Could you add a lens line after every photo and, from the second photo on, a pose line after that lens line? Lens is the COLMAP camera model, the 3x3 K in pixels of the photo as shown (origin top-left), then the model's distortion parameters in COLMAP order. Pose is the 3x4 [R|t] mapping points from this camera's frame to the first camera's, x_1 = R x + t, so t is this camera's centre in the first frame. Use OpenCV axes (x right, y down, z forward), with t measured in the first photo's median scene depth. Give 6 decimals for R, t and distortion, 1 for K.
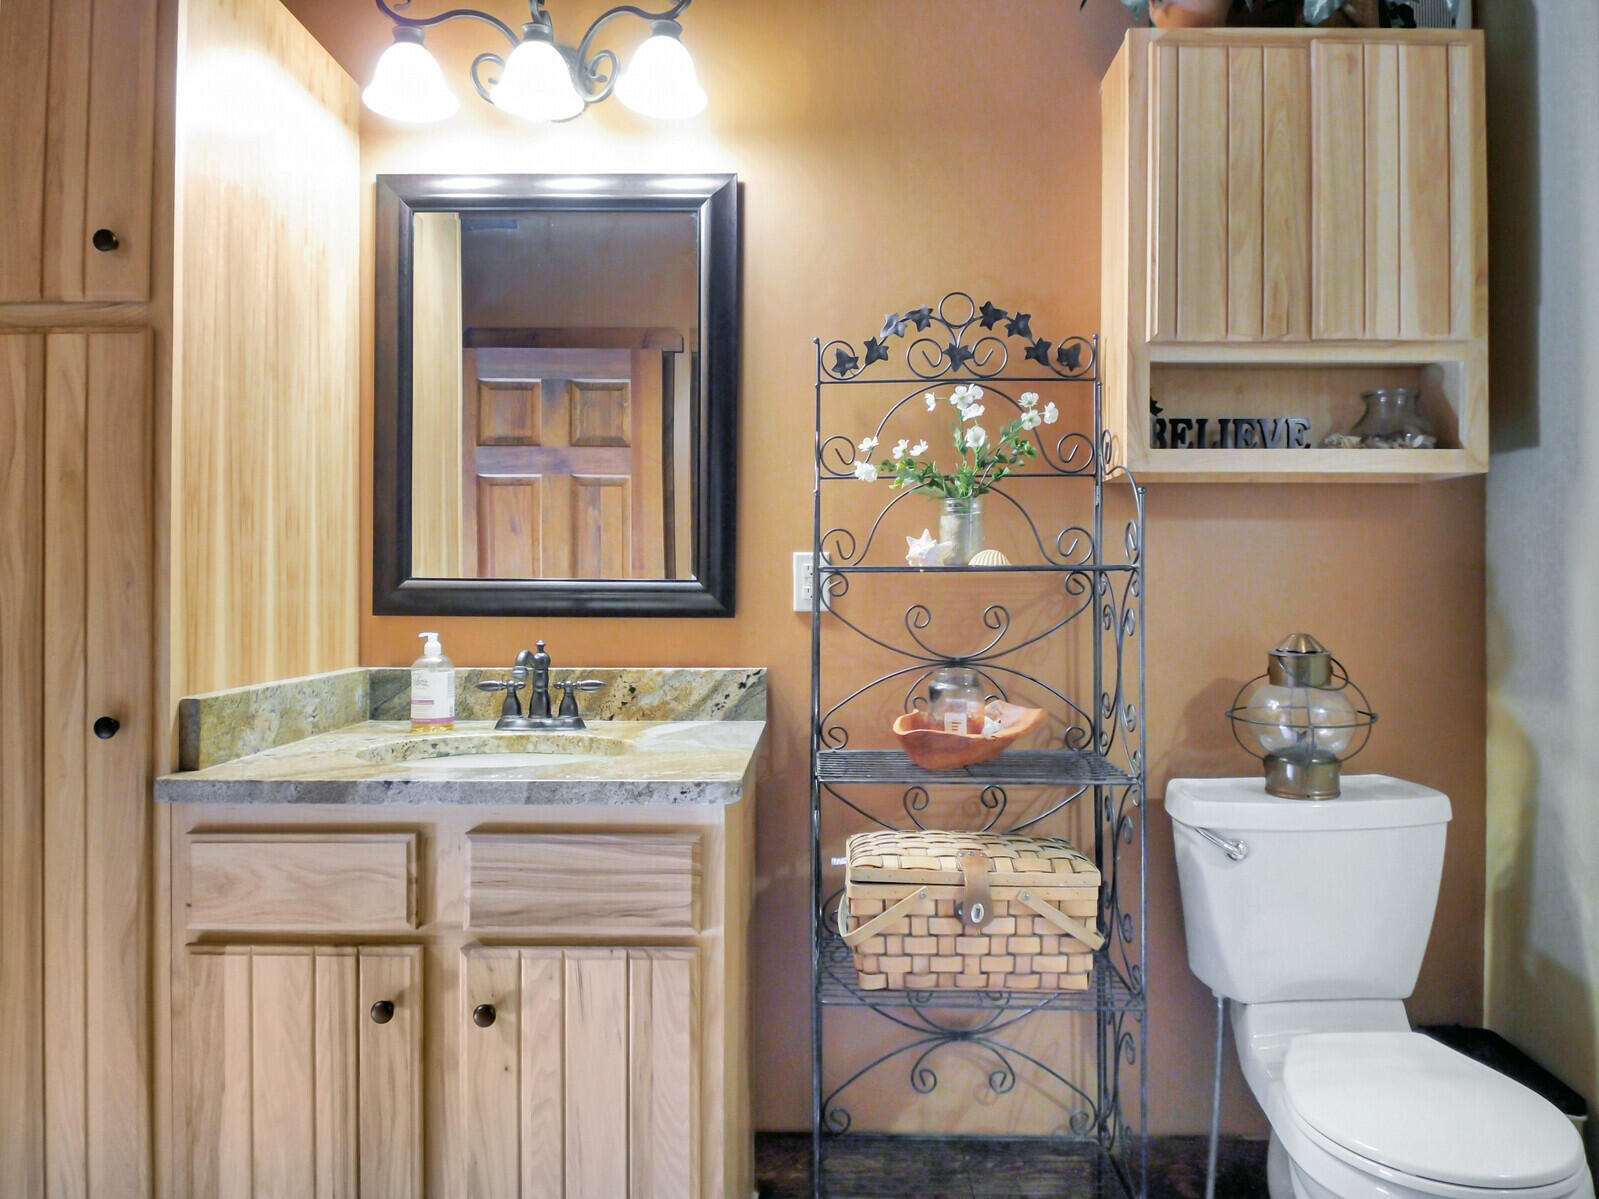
lens RADIAL K [[1122.4, 0, 799.5], [0, 1122.4, 599.5], [0, 0, 1]] dist [0.001383, 0.000104]
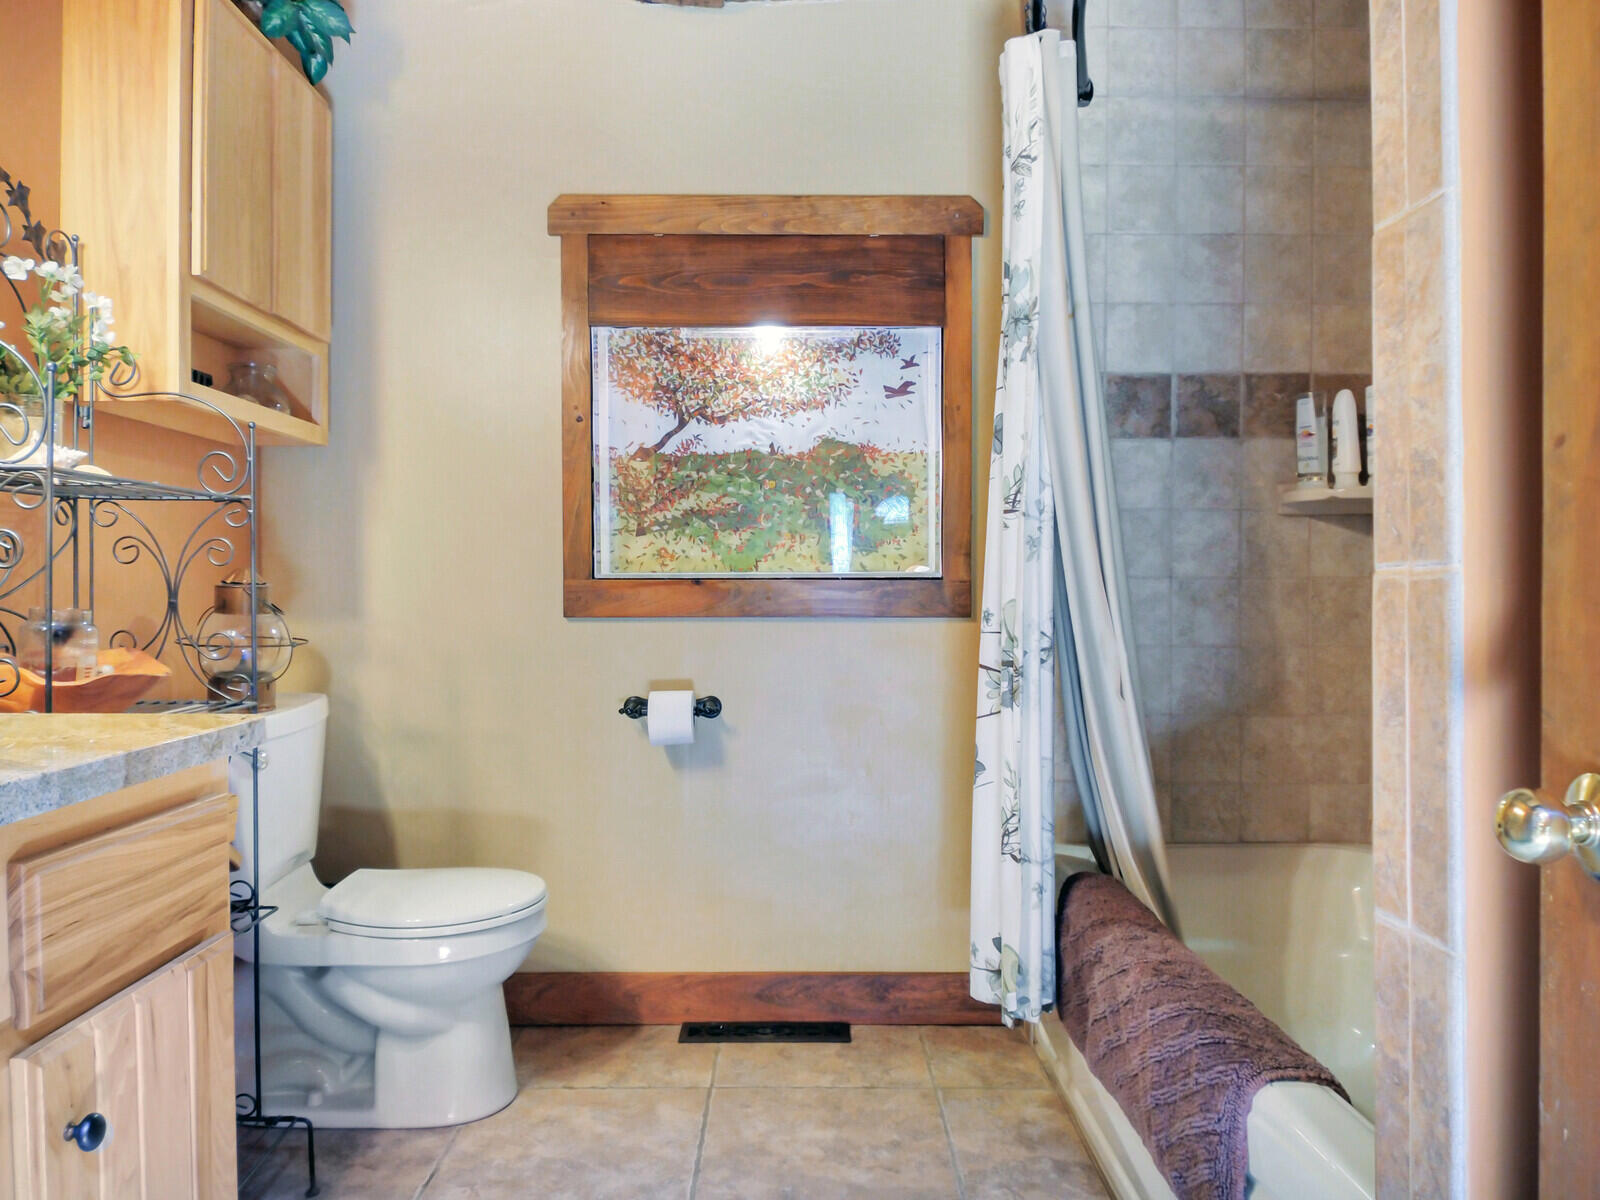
lens RADIAL K [[1111.7, 0, 800.0], [0, 1111.7, 600.0], [0, 0, 1]] dist [-0.001077, -0.000992]
pose [[-0.017948, -0.013514, 0.999748, -0.704077], [-0.000762, 0.999909, 0.013502, 0.048228], [-0.999839, -0.000519, -0.017956, 0.475180]]
